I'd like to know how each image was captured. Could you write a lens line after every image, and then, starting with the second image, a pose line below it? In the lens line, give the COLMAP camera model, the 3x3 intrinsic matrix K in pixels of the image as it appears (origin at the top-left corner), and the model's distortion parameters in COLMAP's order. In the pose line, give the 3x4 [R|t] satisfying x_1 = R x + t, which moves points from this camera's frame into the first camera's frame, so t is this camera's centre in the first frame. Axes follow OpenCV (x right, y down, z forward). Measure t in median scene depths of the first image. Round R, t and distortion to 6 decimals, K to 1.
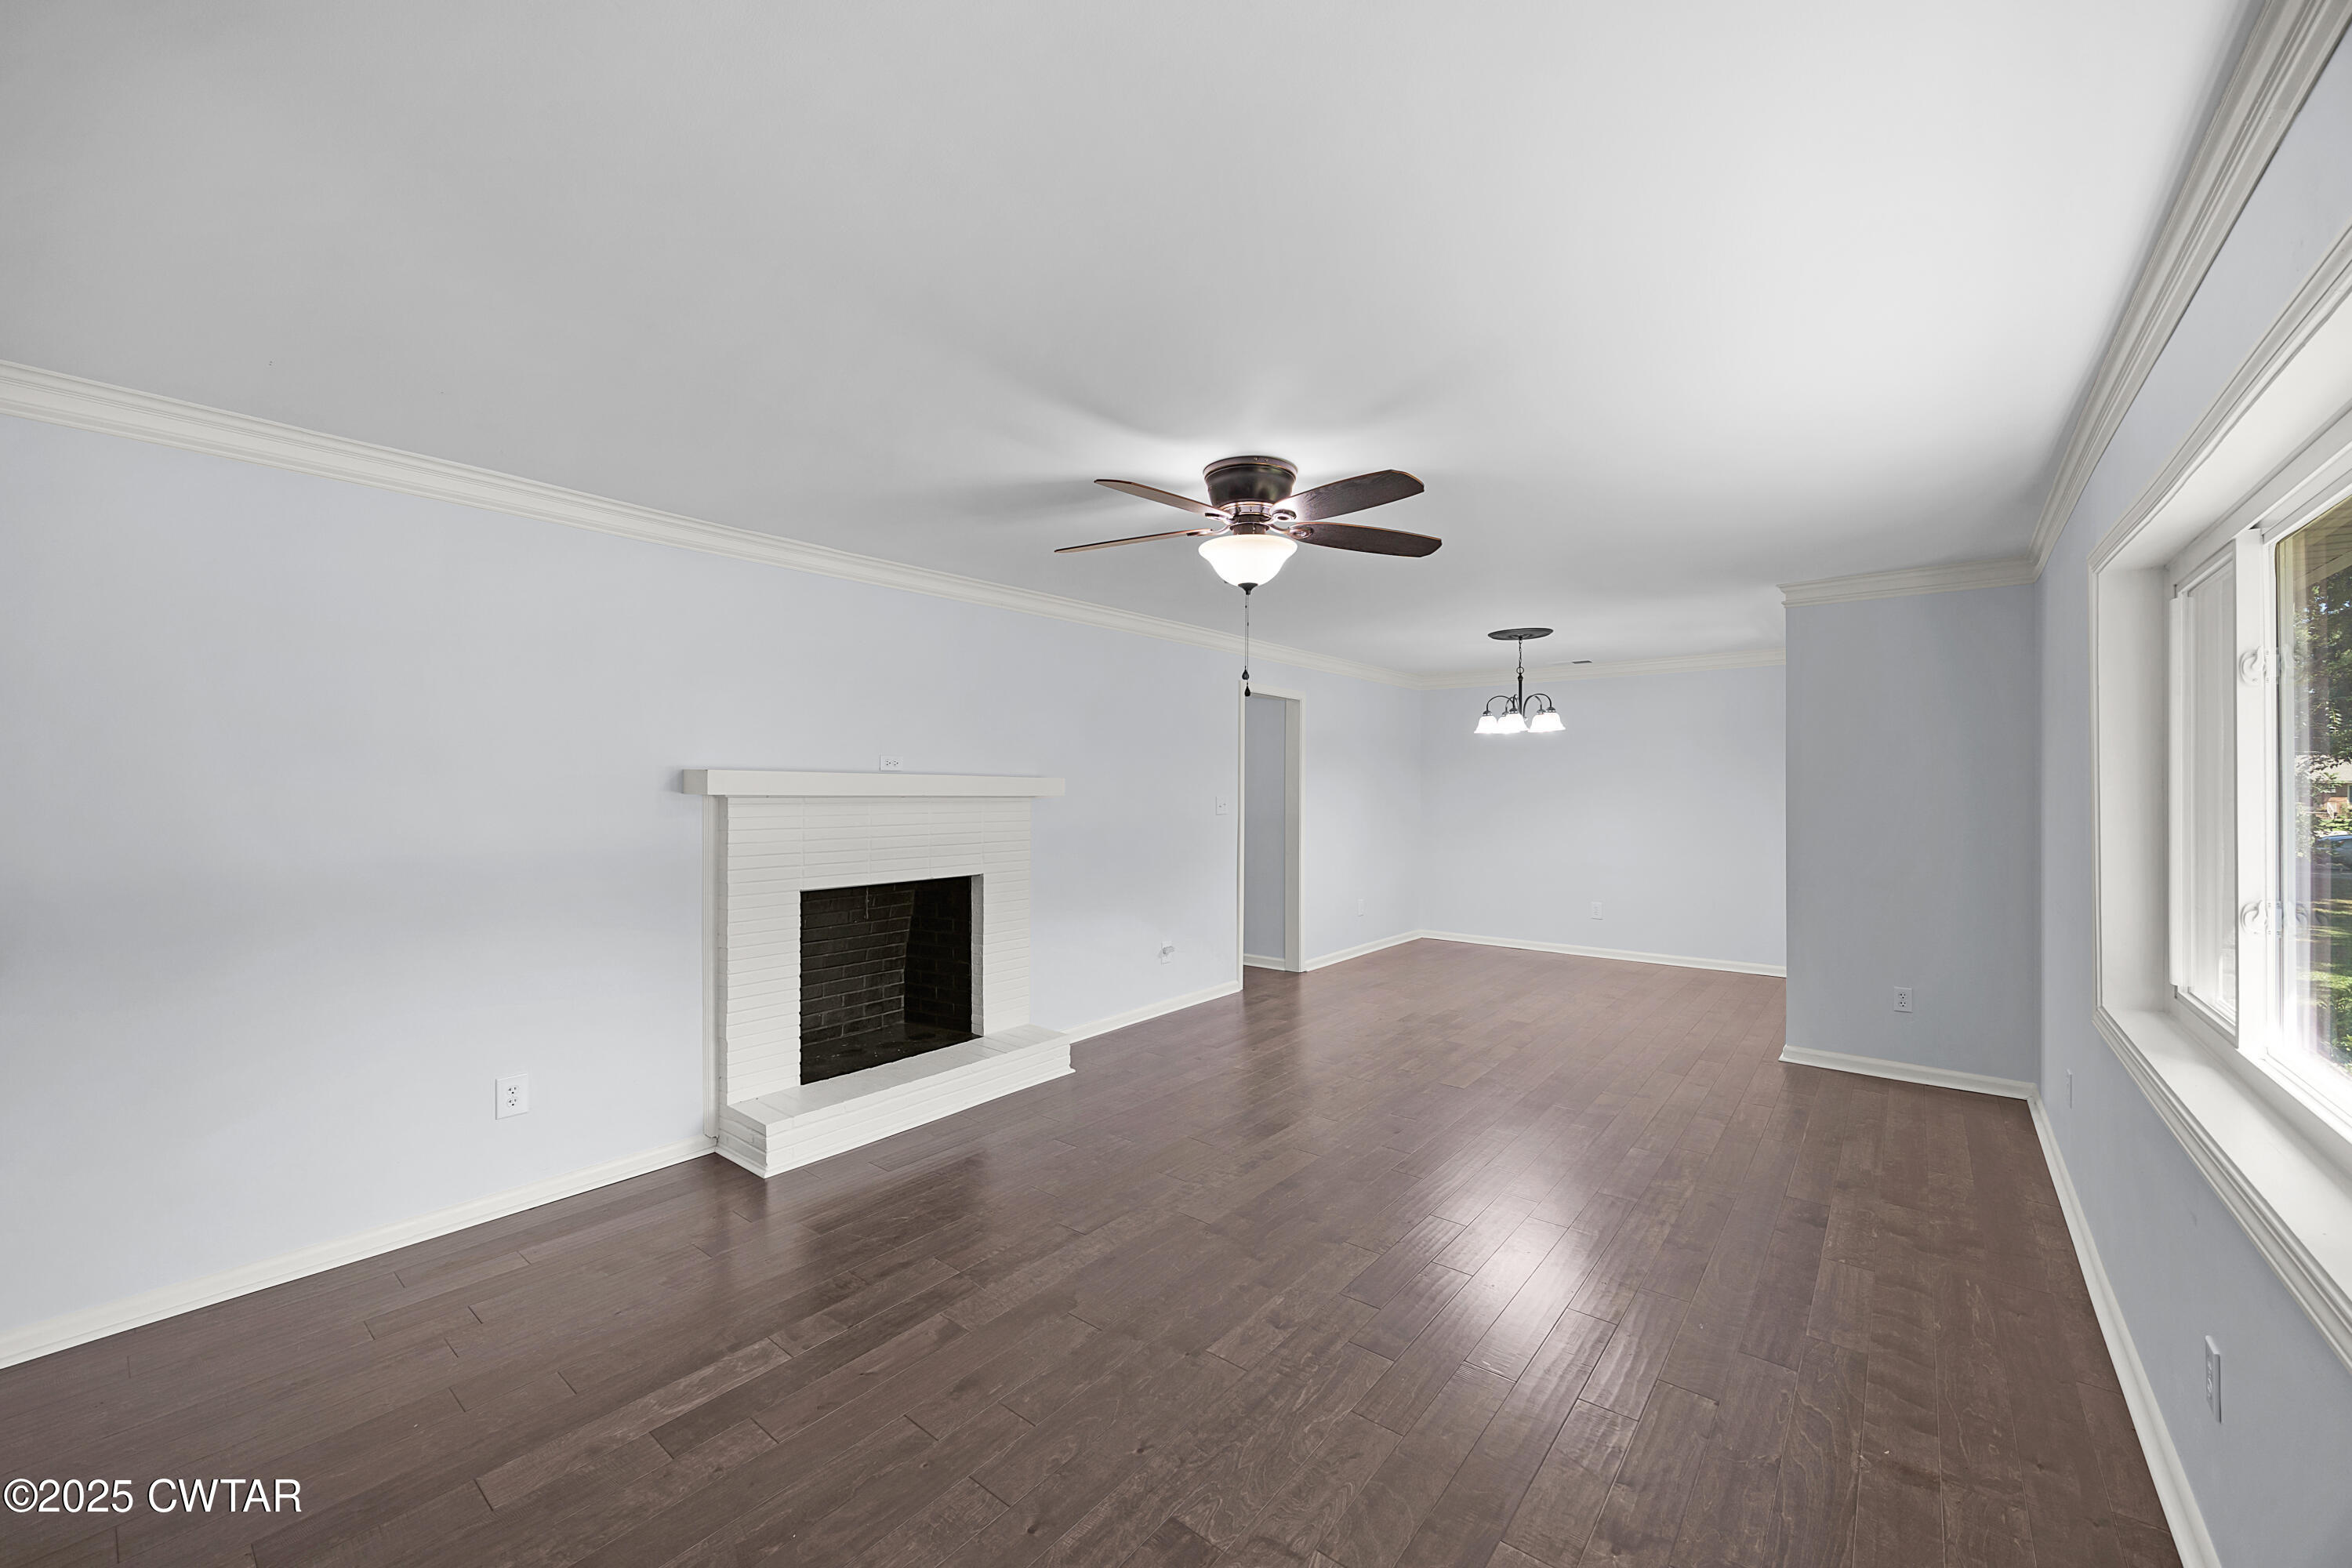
lens RADIAL K [[903.7, 0, 1180.1], [0, 903.7, 785.9], [0, 0, 1]] dist [0.001294, -0.000214]
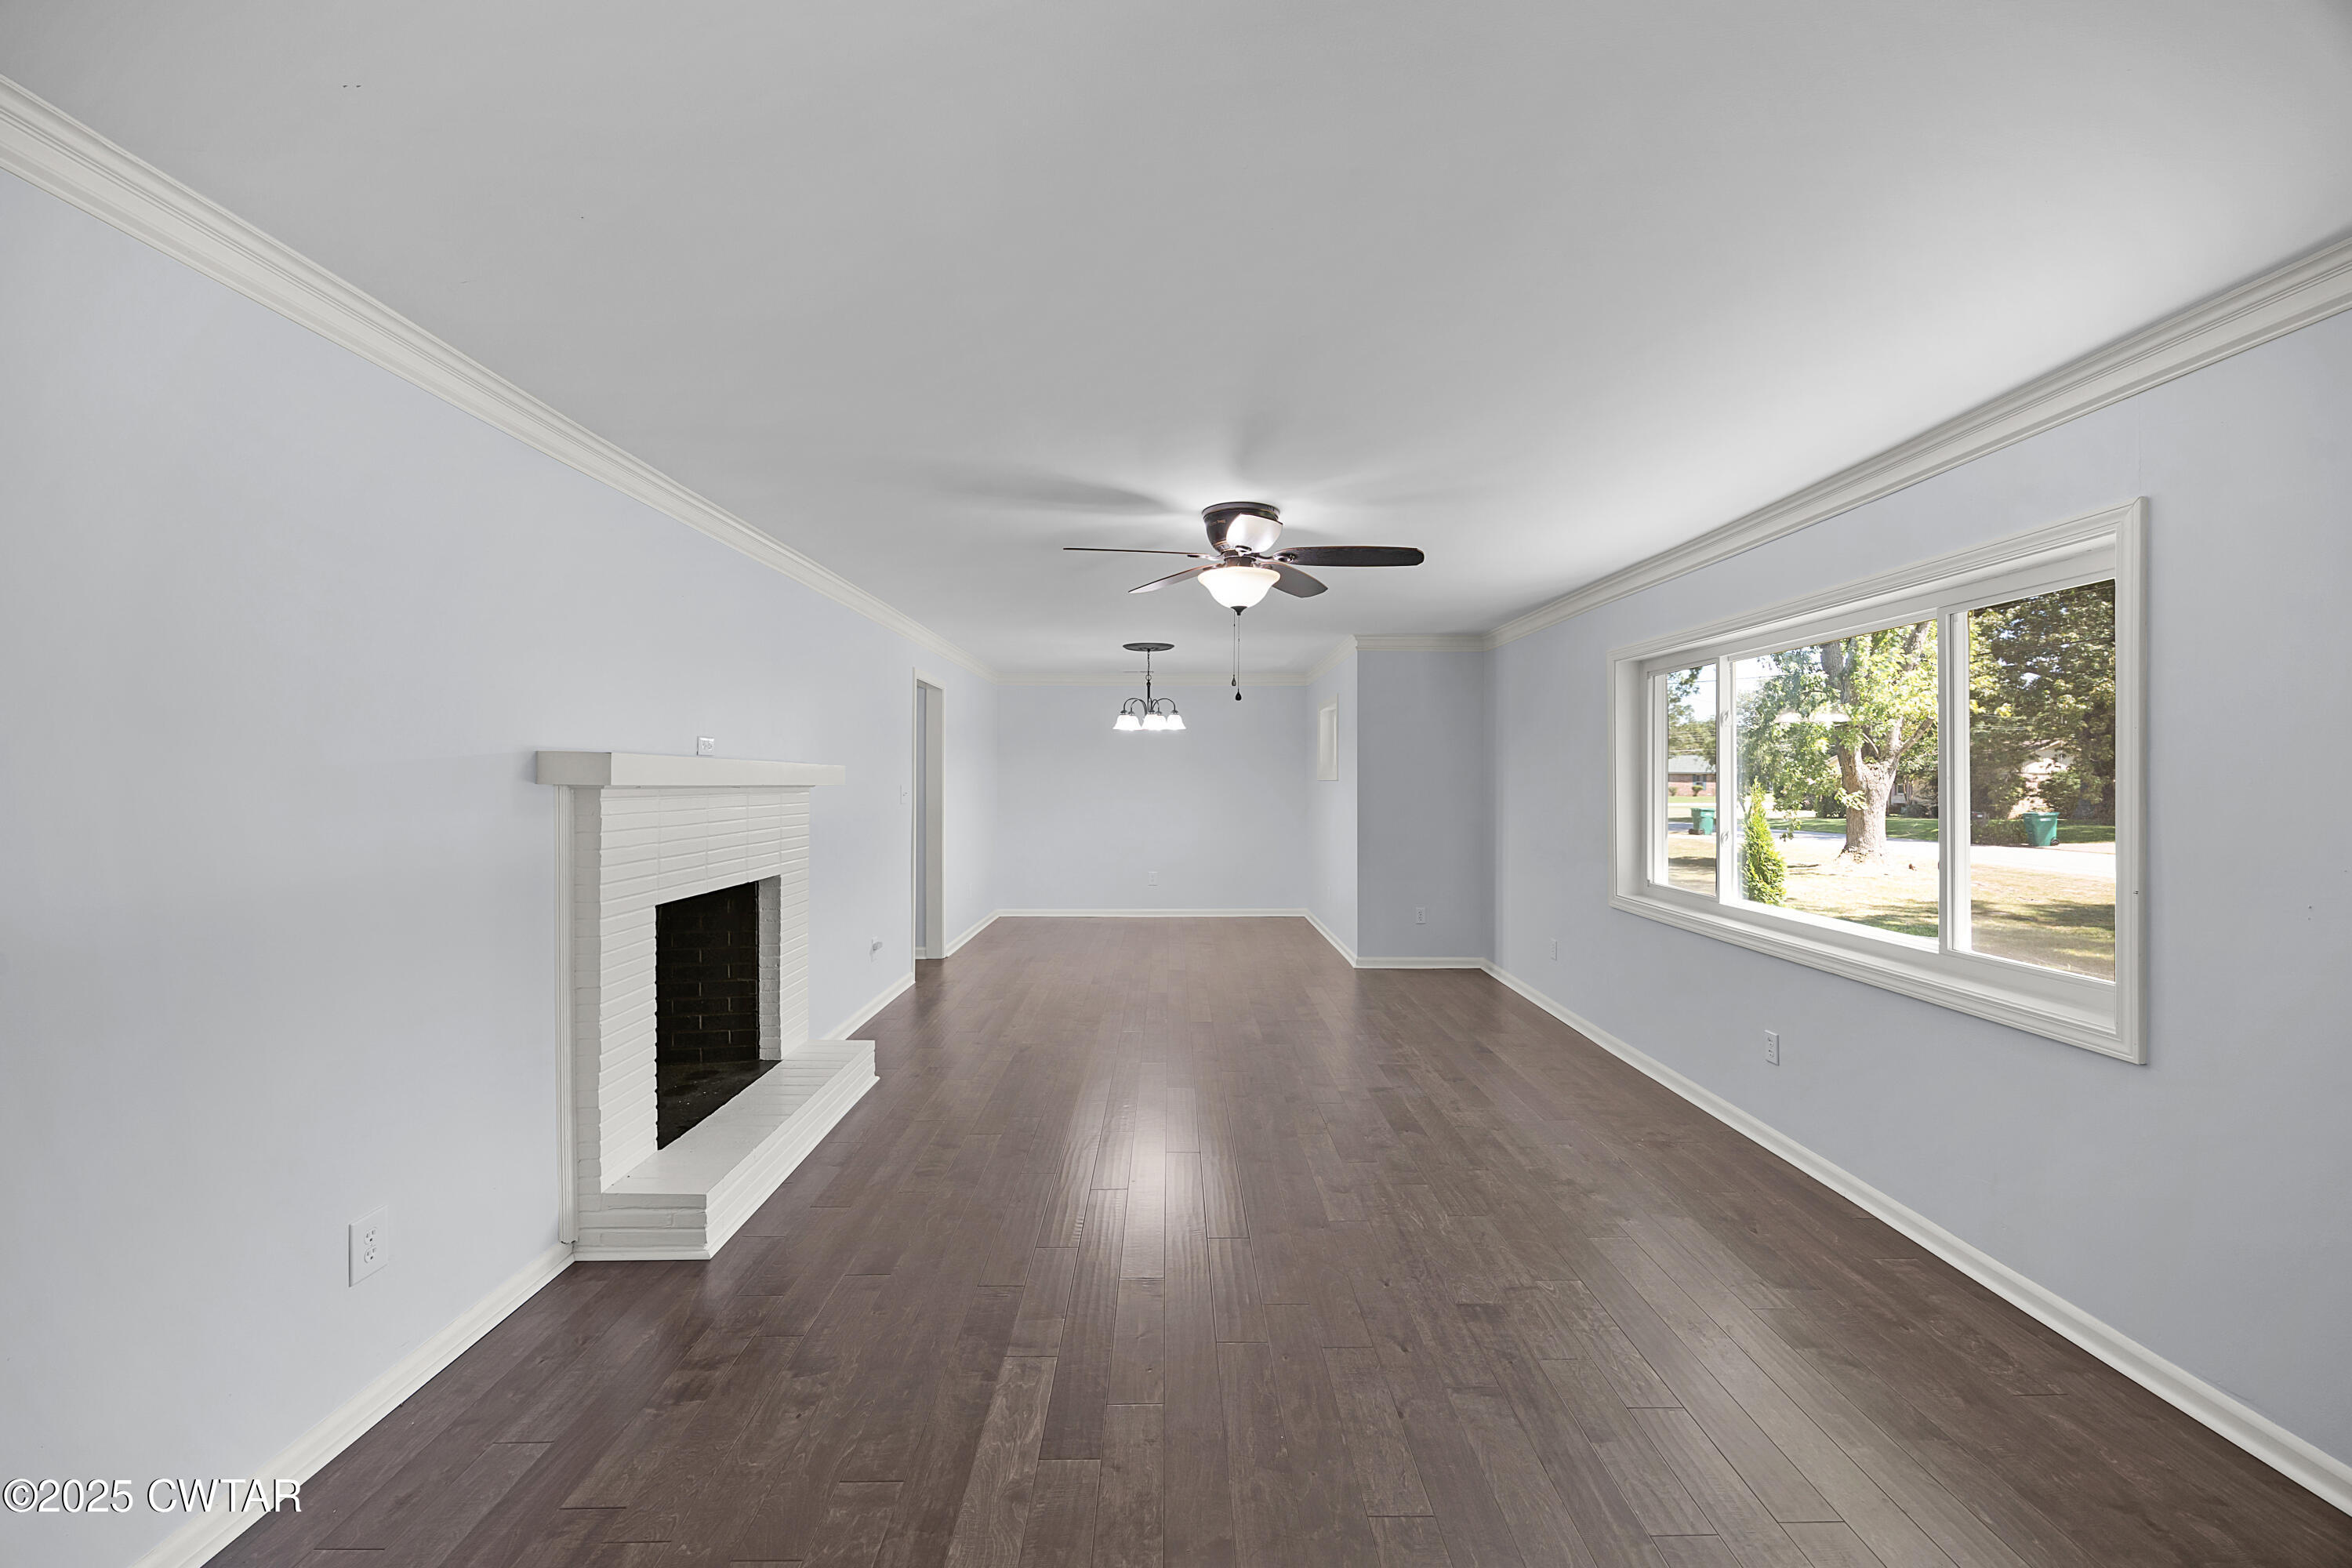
lens RADIAL K [[903.7, 0, 1180.3], [0, 903.7, 780.6], [0, 0, 1]] dist [0.001294, -0.000214]
pose [[0.769928, -0.001409, 0.638129, -0.604745], [-0.002910, 0.999979, 0.005718, 0.000707], [-0.638124, -0.006260, 0.769908, 0.104170]]
